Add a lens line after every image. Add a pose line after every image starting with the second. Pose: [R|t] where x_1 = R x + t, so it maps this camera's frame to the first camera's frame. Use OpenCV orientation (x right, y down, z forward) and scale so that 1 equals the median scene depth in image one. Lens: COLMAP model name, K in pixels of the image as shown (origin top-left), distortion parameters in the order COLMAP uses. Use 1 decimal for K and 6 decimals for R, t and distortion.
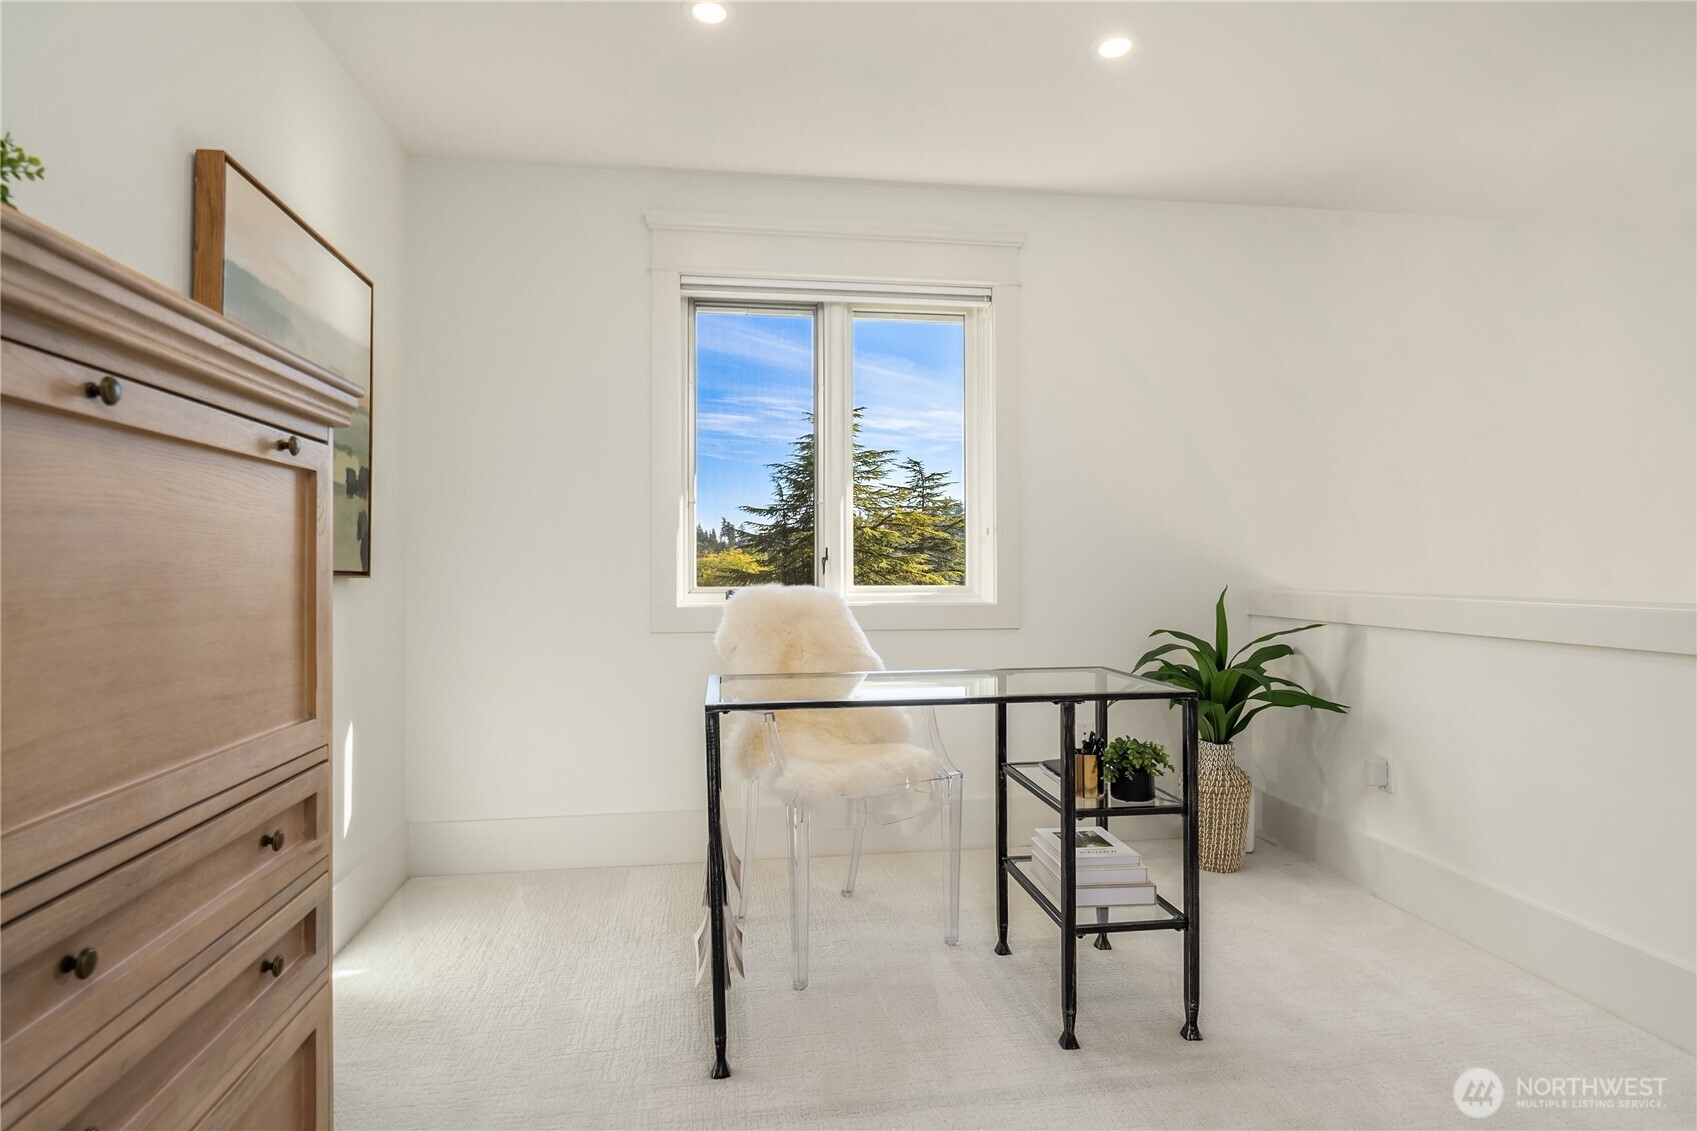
lens RADIAL K [[905.4, 0, 848.1], [0, 905.4, 586.4], [0, 0, 1]] dist [0.002885, -0.000244]
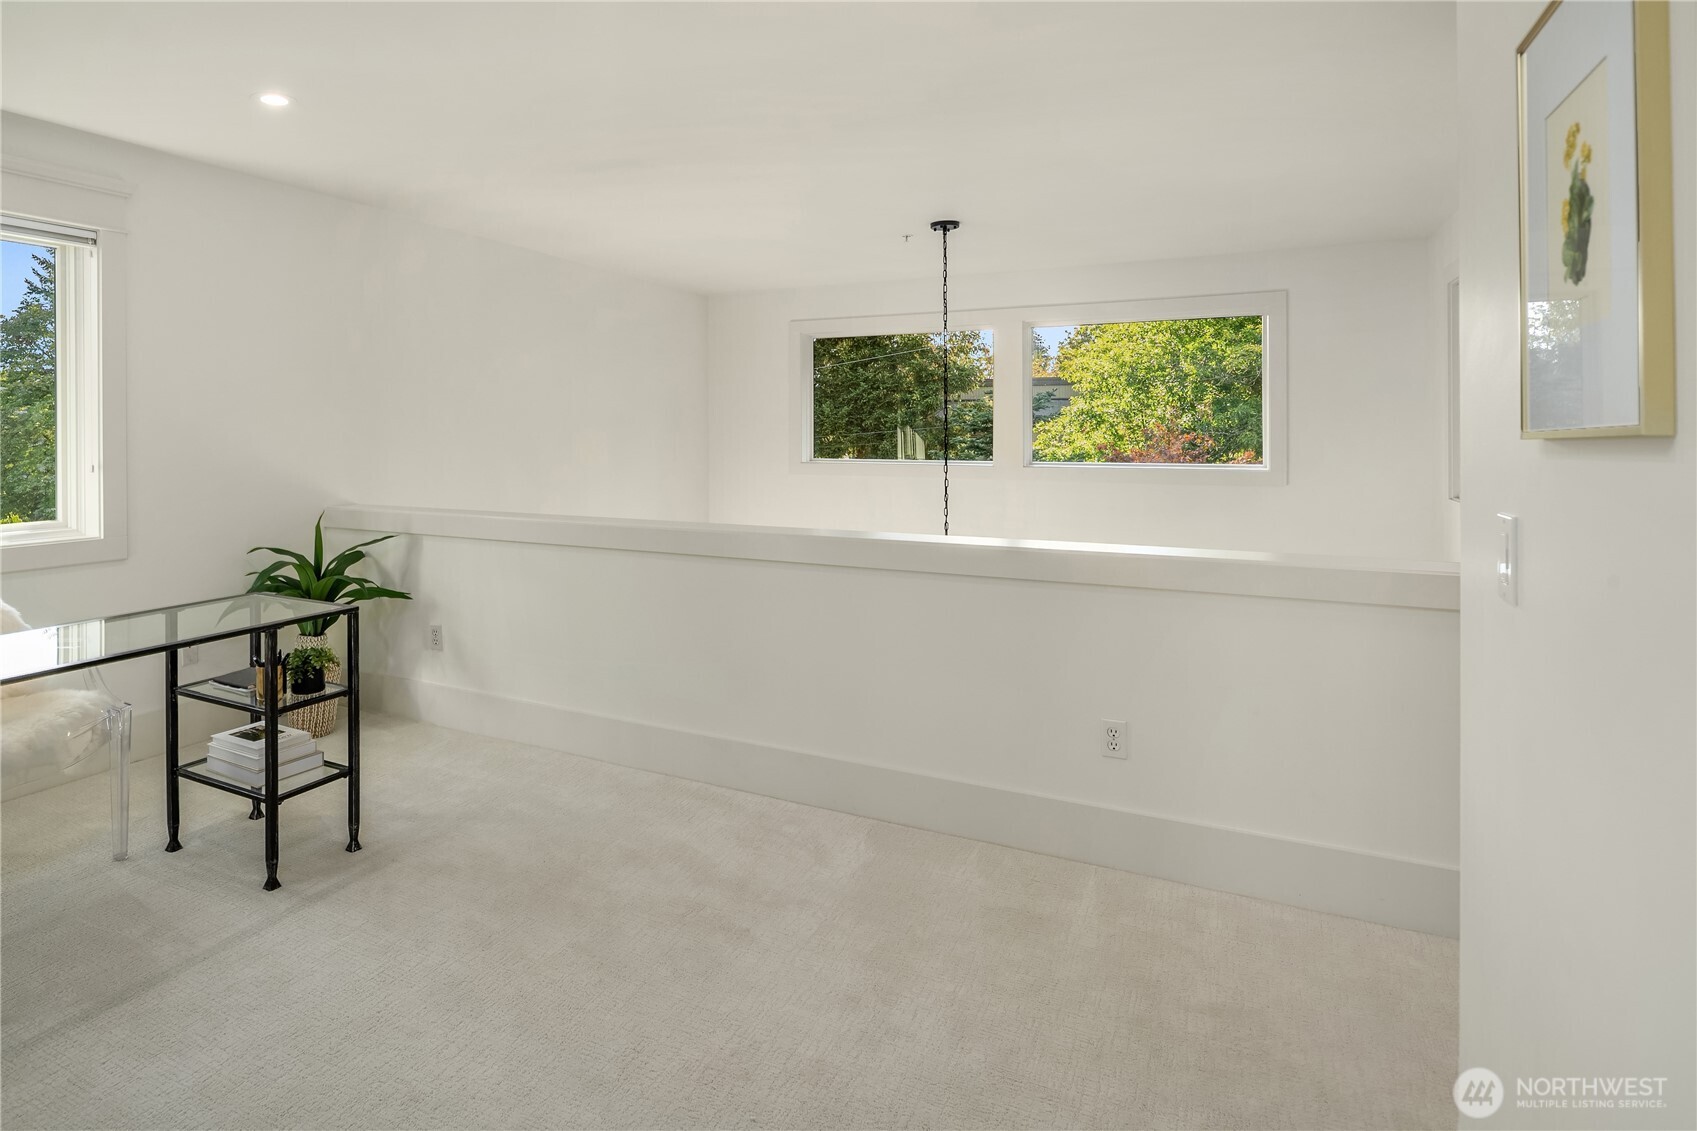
lens RADIAL K [[905.4, 0, 848.1], [0, 905.4, 586.4], [0, 0, 1]] dist [0.002885, -0.000244]
pose [[0.472569, -0.117272, 0.873456, -0.413878], [-0.026807, 0.988735, 0.147253, -0.122496], [-0.880886, -0.093002, 0.464102, -0.265869]]
